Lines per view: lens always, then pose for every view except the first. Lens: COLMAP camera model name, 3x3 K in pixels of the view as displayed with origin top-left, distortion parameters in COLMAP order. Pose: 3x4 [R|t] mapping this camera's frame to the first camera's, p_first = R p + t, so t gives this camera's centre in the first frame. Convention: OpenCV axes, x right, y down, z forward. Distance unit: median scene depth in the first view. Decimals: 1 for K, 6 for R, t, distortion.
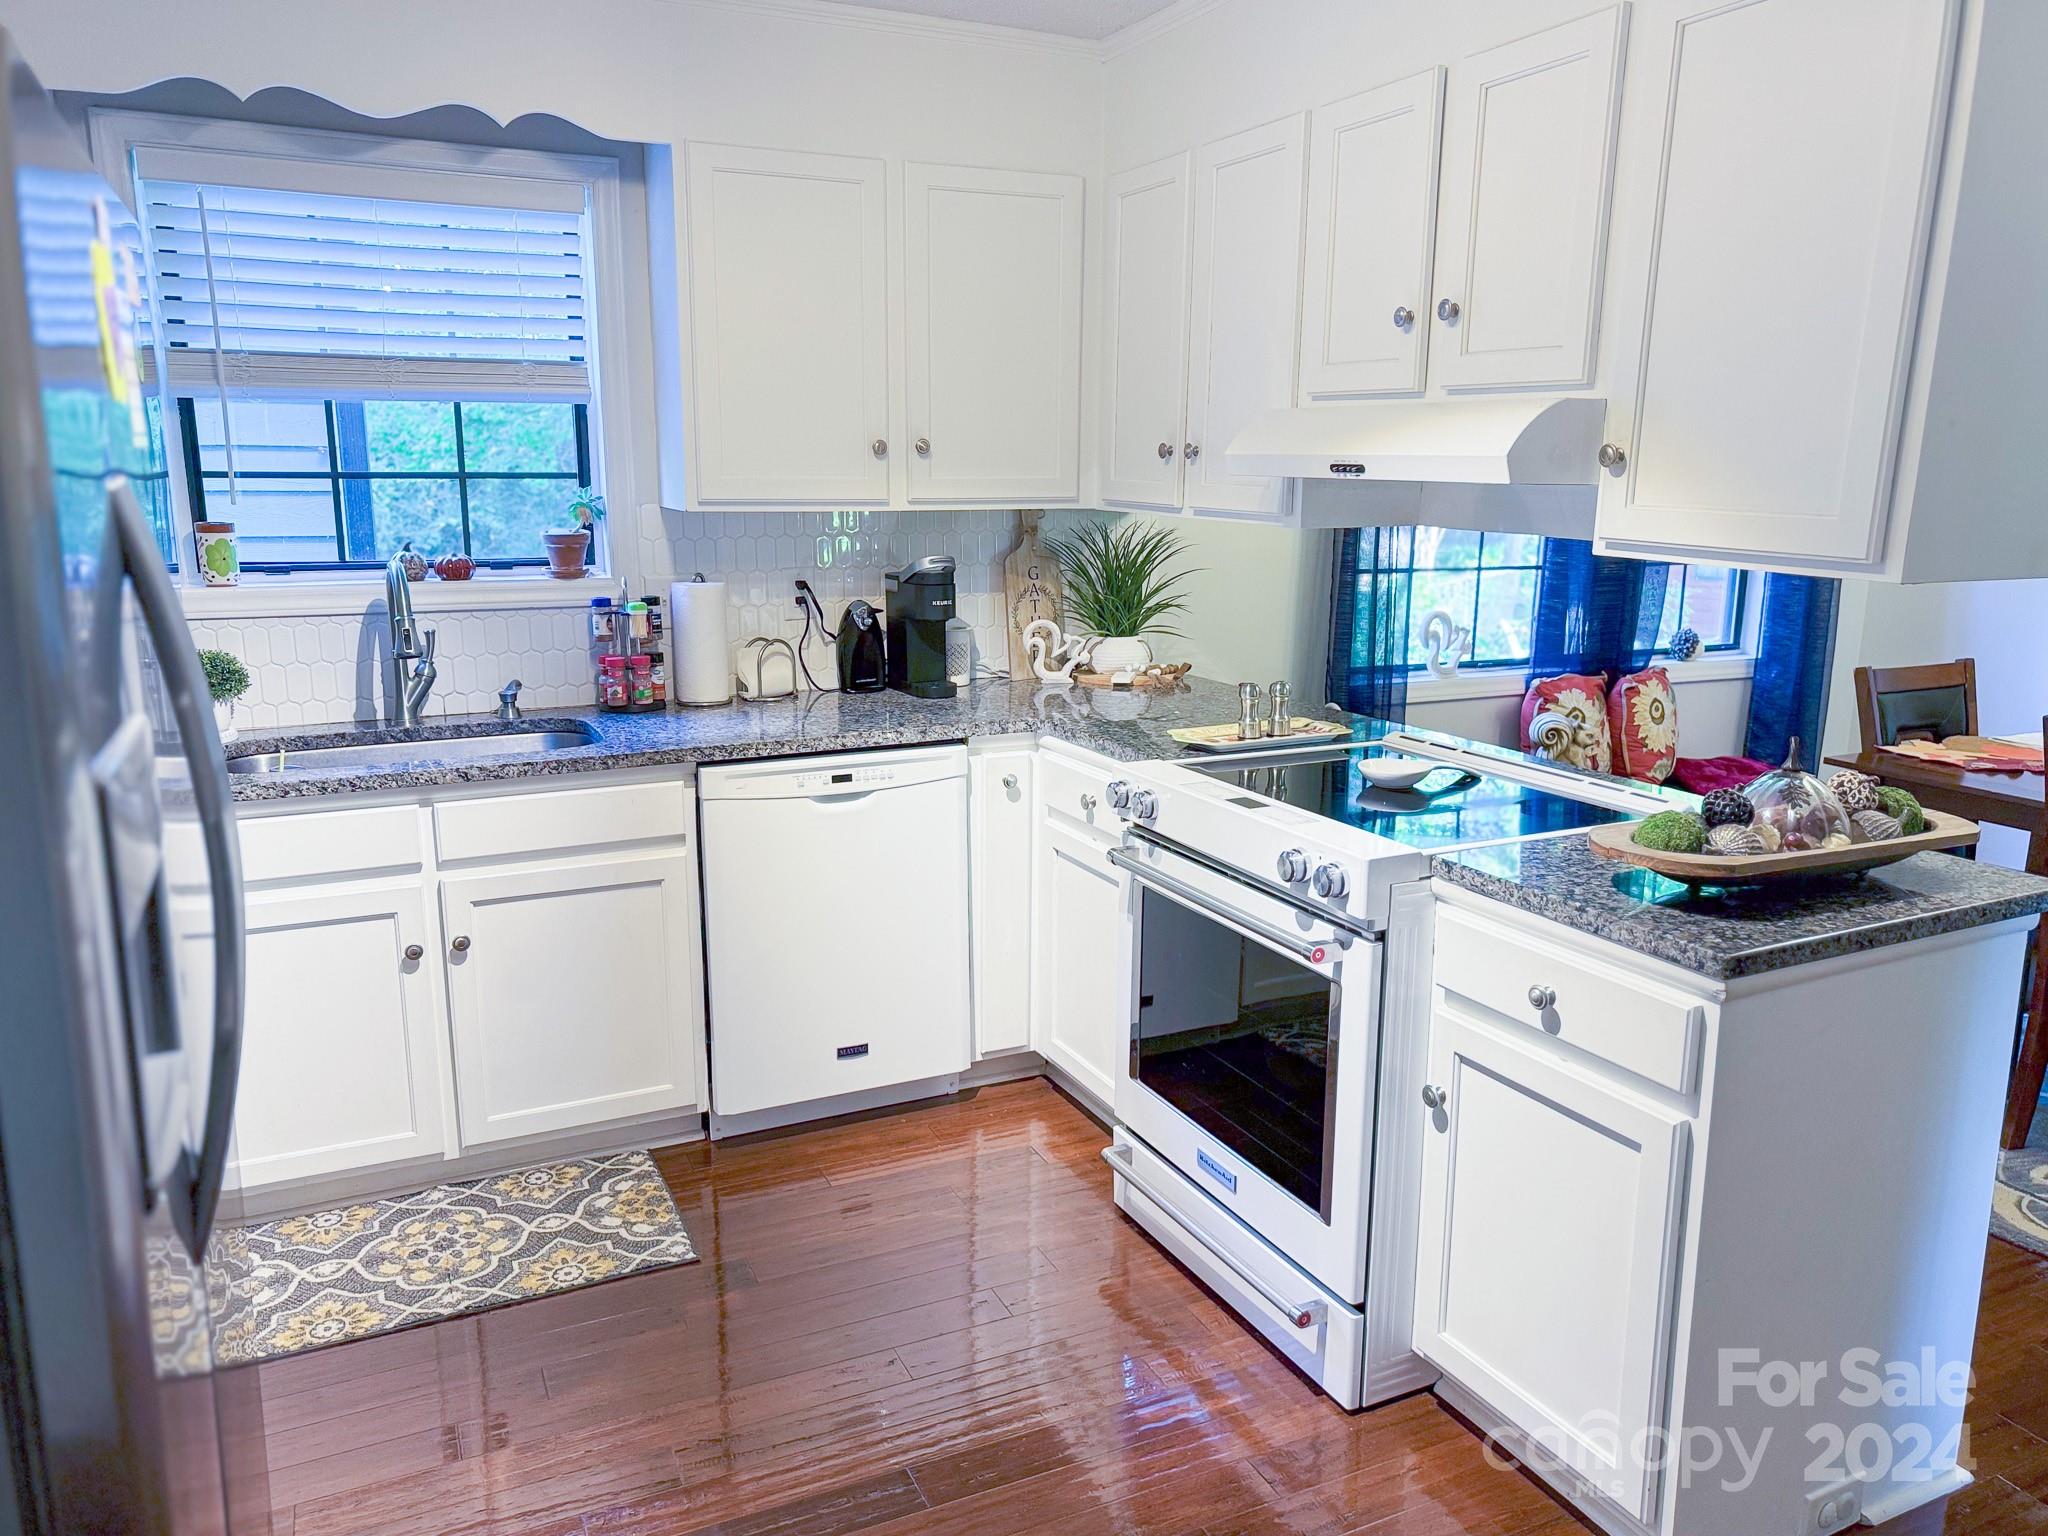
lens RADIAL K [[1469.0, 0, 1025.3], [0, 1469.0, 766.6], [0, 0, 1]] dist [0.010840, -0.000552]
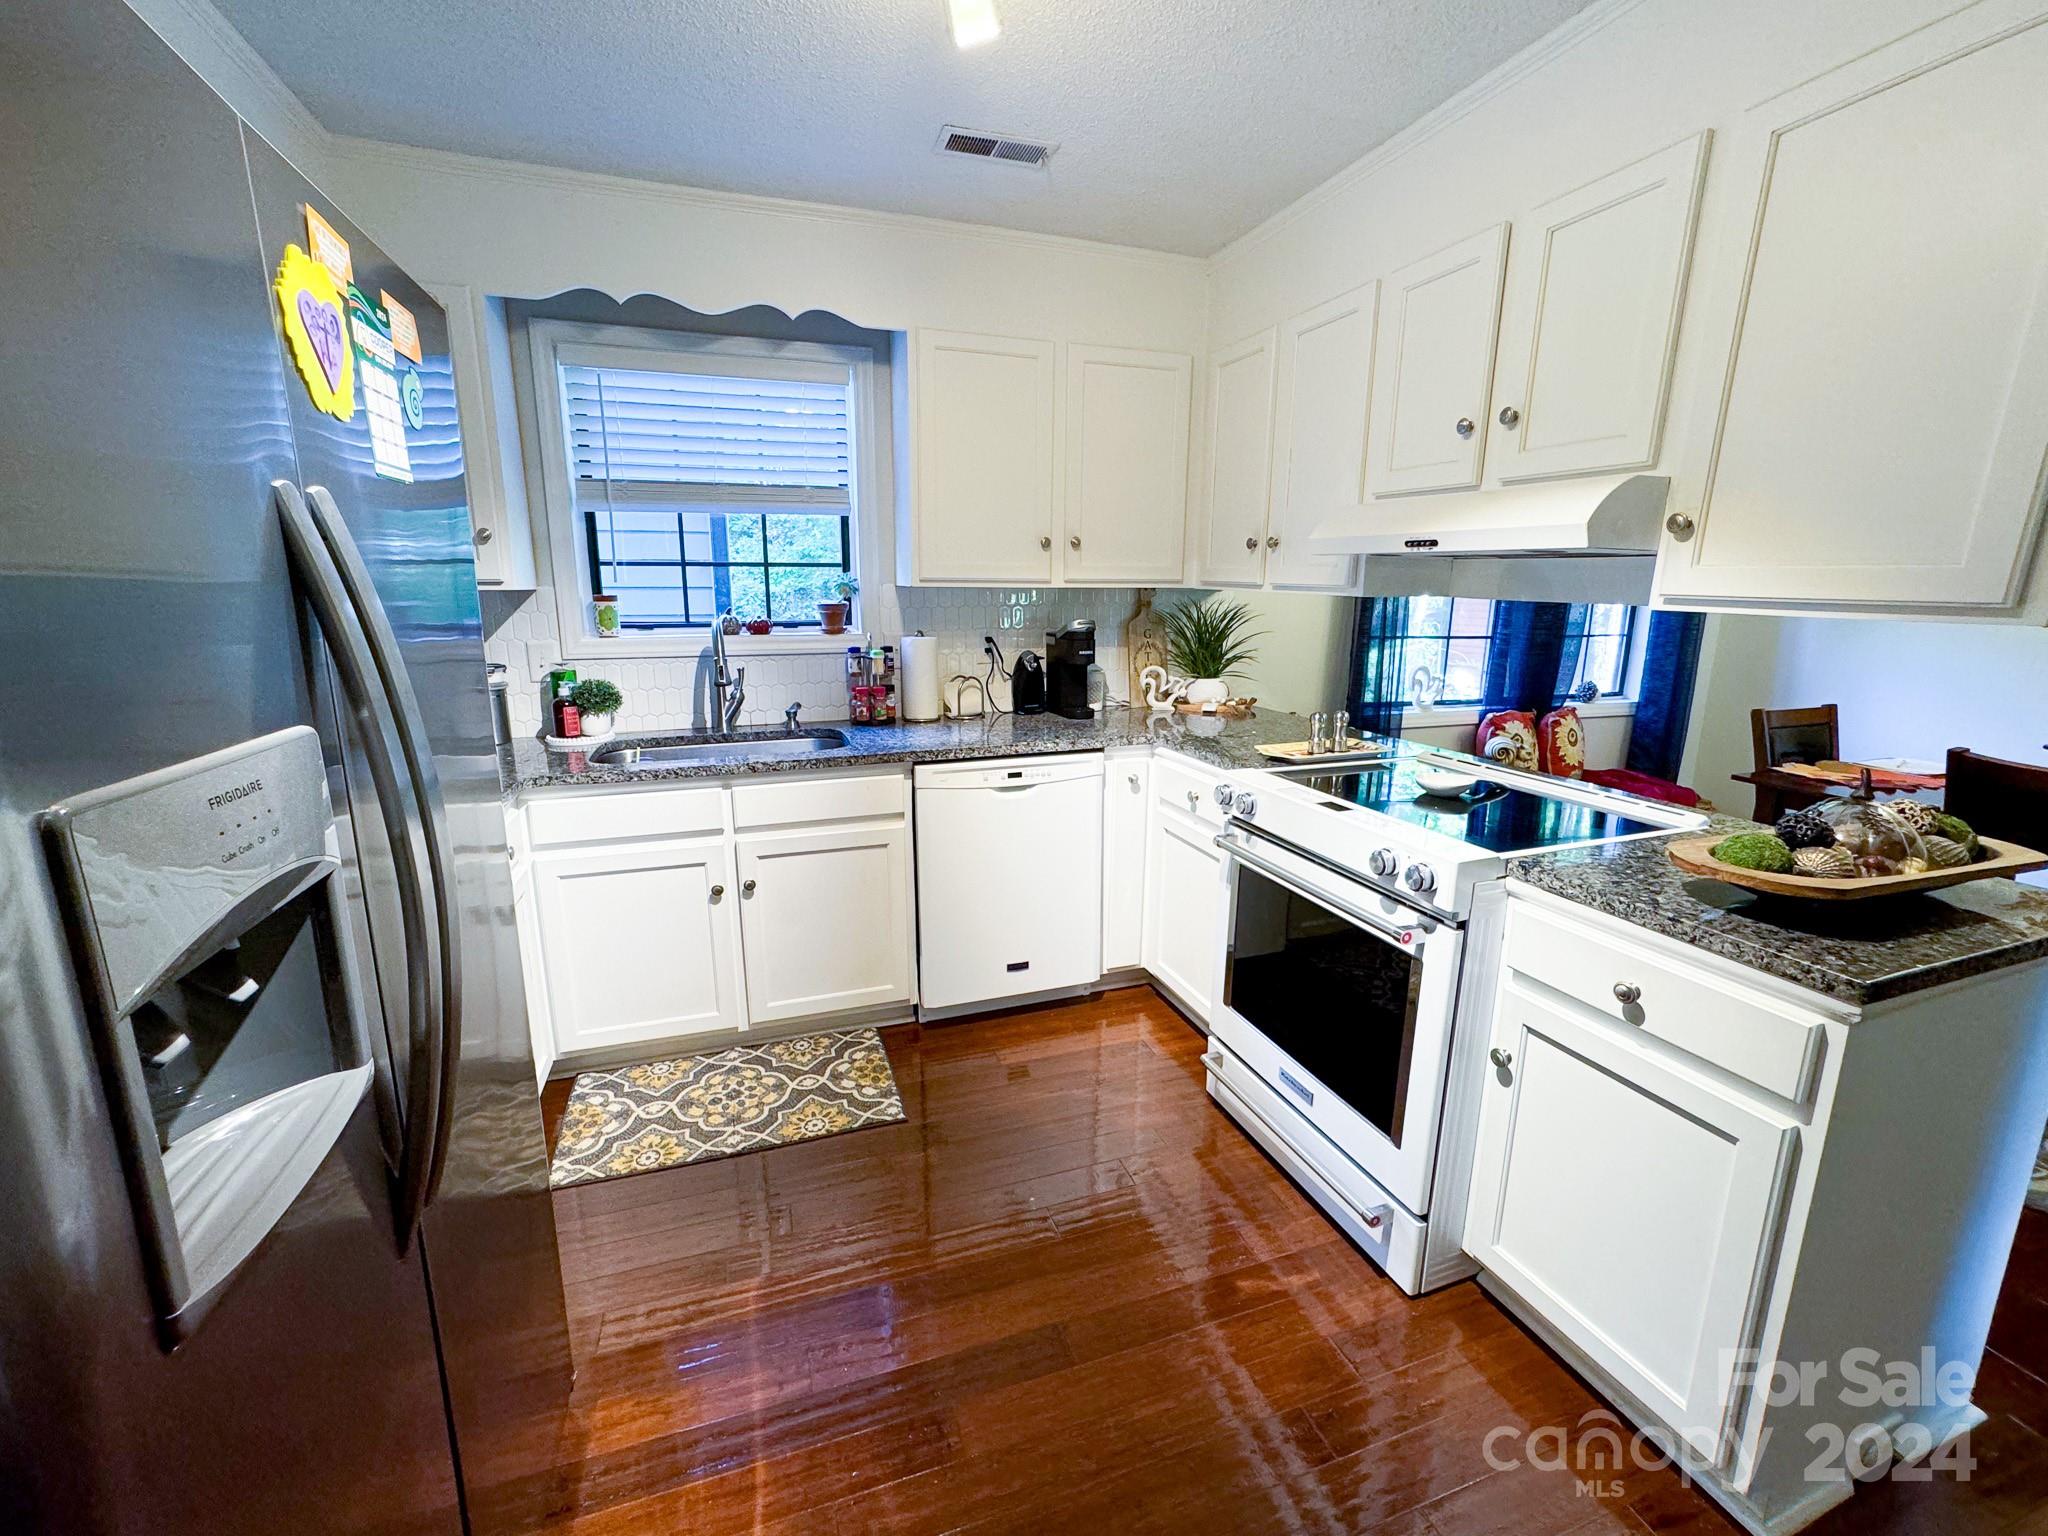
lens RADIAL K [[839.4, 0, 1022.5], [0, 839.4, 763.7], [0, 0, 1]] dist [-0.024278, 0.001155]
pose [[0.994097, 0.022999, -0.106029, -0.034554], [-0.022208, 0.999716, 0.008629, -0.010597], [0.106197, -0.006223, 0.994326, 0.212978]]
